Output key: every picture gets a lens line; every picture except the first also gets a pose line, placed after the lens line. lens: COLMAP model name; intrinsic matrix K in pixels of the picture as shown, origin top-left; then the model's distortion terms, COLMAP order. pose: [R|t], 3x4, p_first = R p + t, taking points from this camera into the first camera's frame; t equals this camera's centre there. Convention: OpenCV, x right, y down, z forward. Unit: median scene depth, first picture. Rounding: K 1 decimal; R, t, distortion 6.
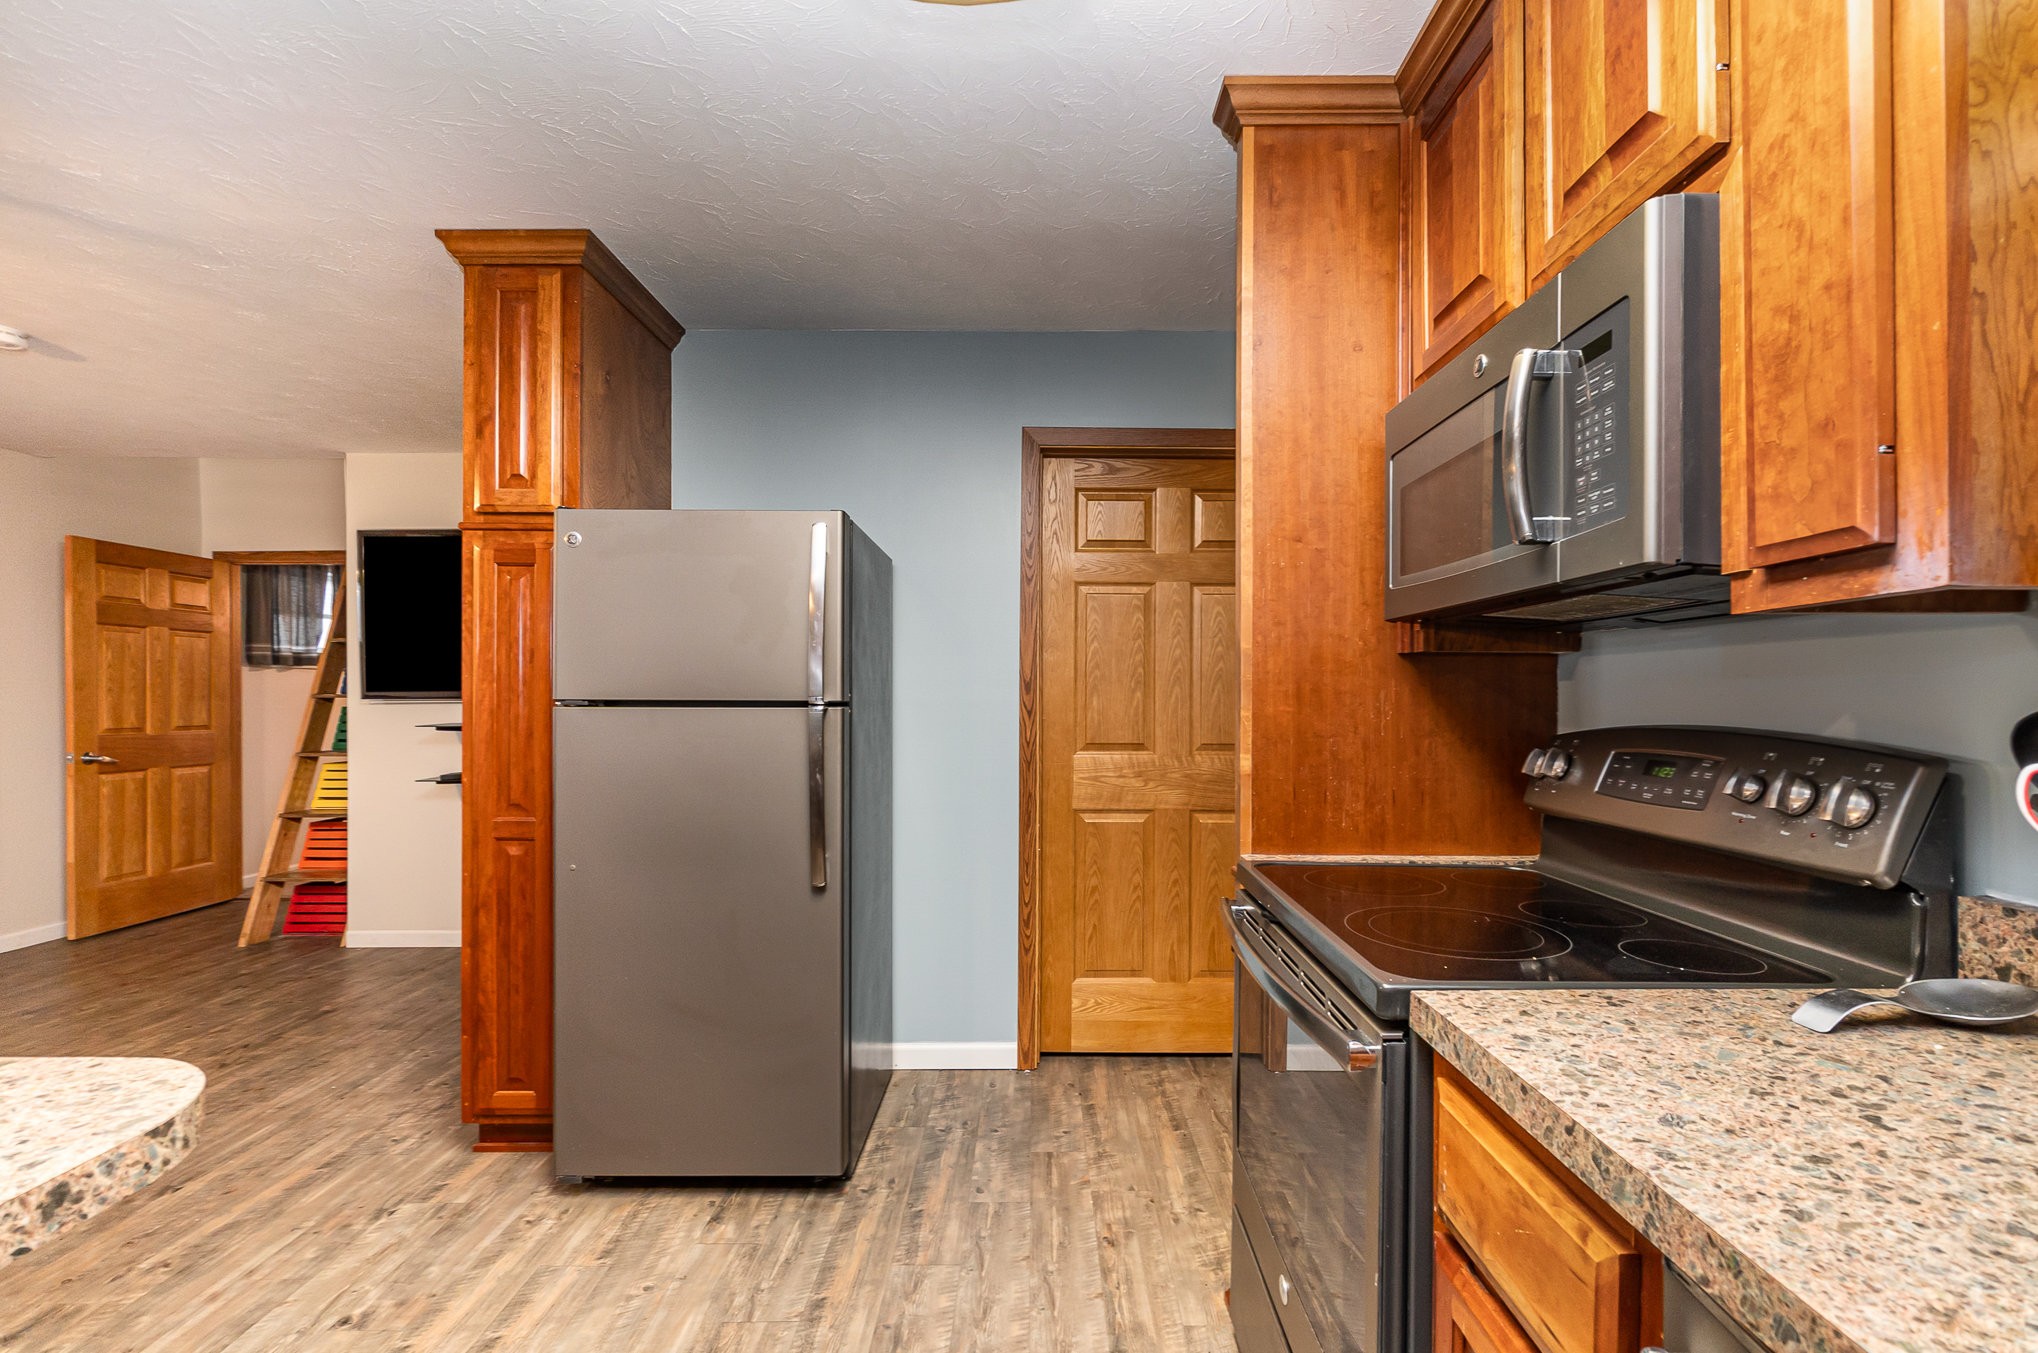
lens RADIAL K [[884.4, 0, 1049.0], [0, 884.4, 697.0], [0, 0, 1]] dist [-0.006995, 0.001597]
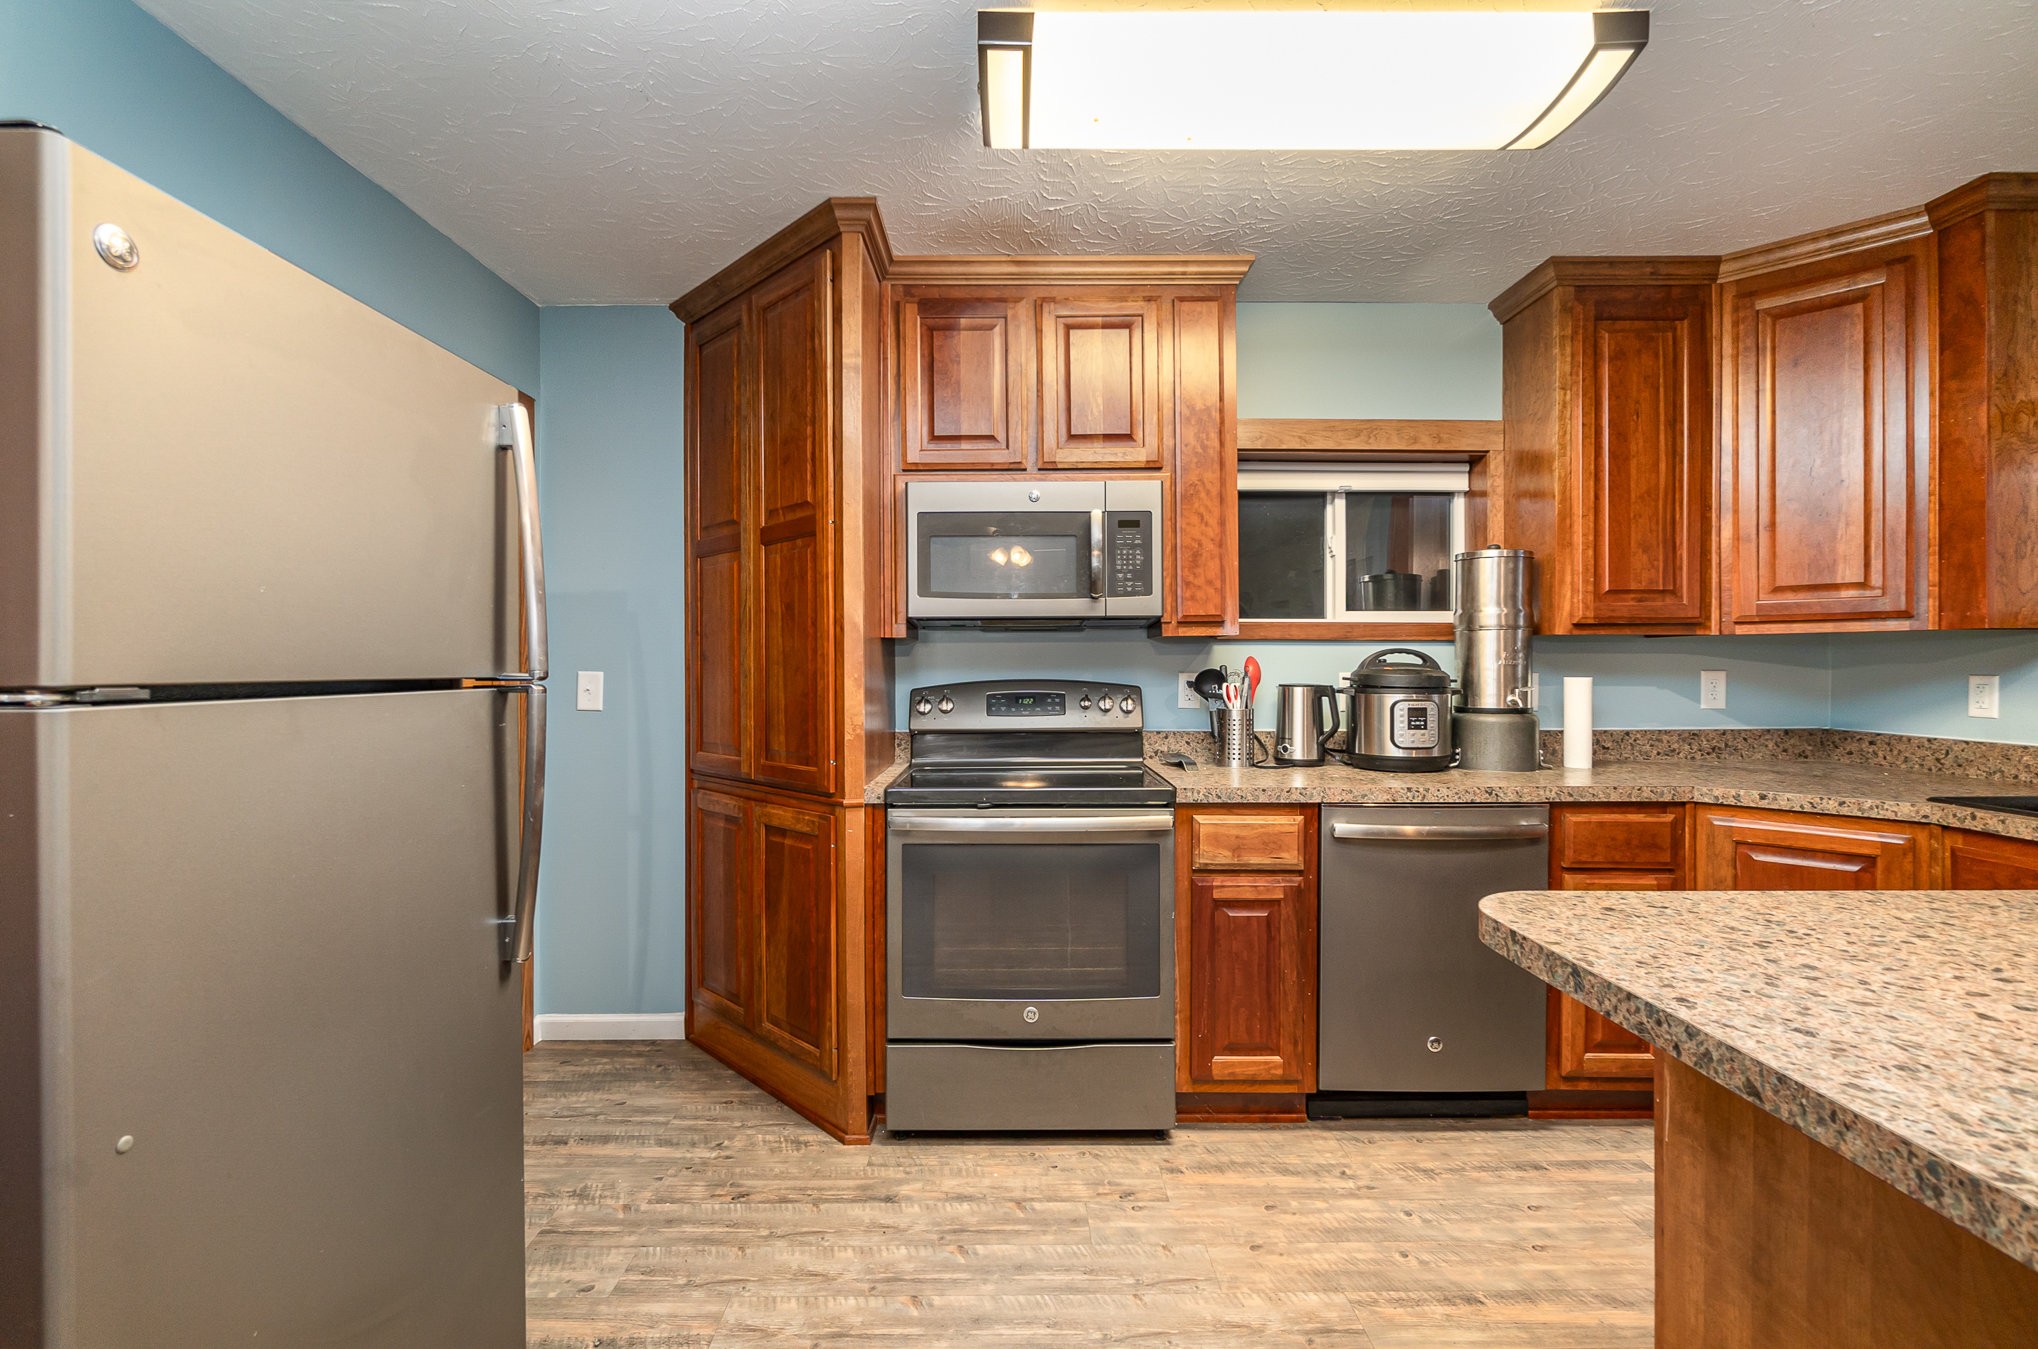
lens RADIAL K [[886.8, 0, 1016.7], [0, 886.8, 667.3], [0, 0, 1]] dist [-0.007378, 0.002268]
pose [[0.005141, -0.005063, 0.999974, -0.924206], [0.000122, 0.999987, 0.005063, -0.003568], [-0.999987, 0.000096, 0.005141, 0.651205]]
